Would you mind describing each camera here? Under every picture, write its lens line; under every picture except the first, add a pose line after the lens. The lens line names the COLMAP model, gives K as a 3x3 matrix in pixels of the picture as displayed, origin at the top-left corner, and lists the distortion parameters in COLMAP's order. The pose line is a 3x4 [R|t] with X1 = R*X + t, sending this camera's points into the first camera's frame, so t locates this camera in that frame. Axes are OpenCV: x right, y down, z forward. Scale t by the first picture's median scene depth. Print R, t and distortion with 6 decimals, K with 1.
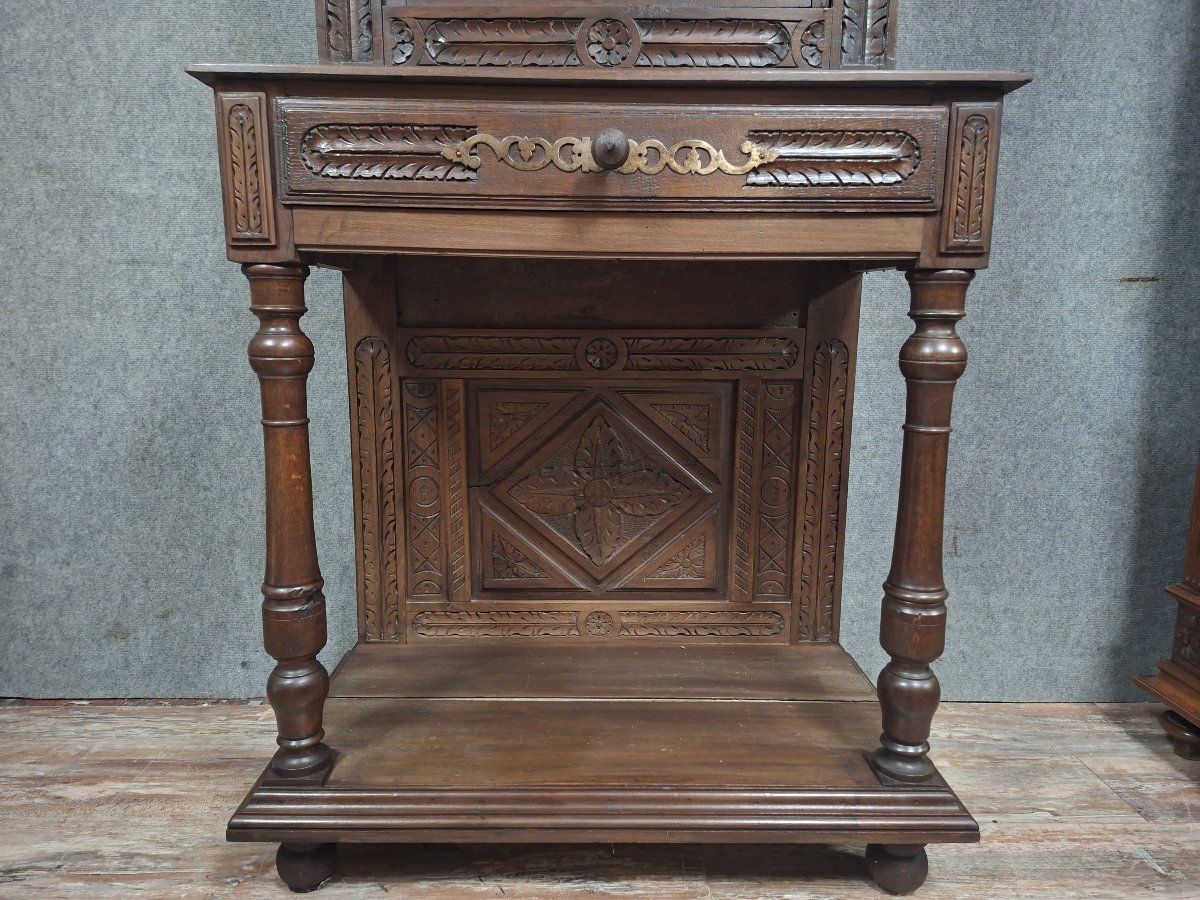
lens RADIAL K [[832.8, 0, 597.1], [0, 832.8, 455.9], [0, 0, 1]] dist [0.121372, -0.151983]
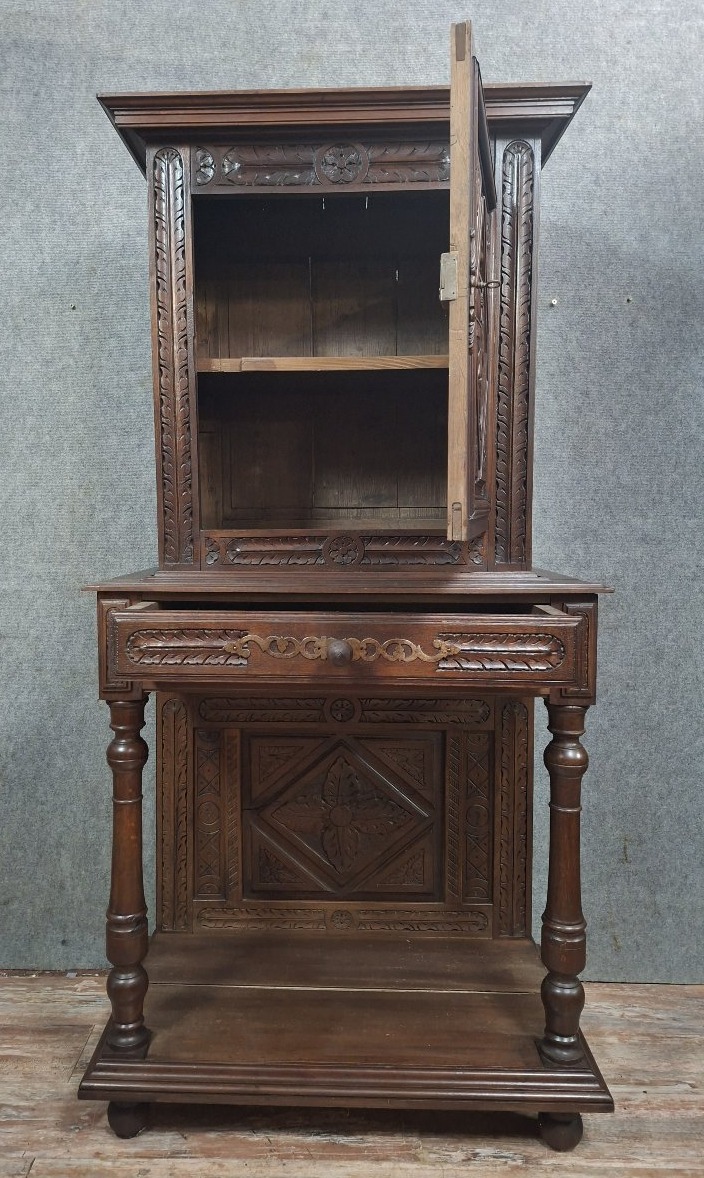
lens RADIAL K [[837.5, 0, 313.6], [0, 837.5, 572.7], [0, 0, 1]] dist [0.099941, -0.109815]
pose [[0.999118, -0.003141, -0.041862, 0.016117], [-0.001229, 0.994581, -0.103959, -0.204538], [0.041962, 0.103919, 0.993700, -0.370021]]
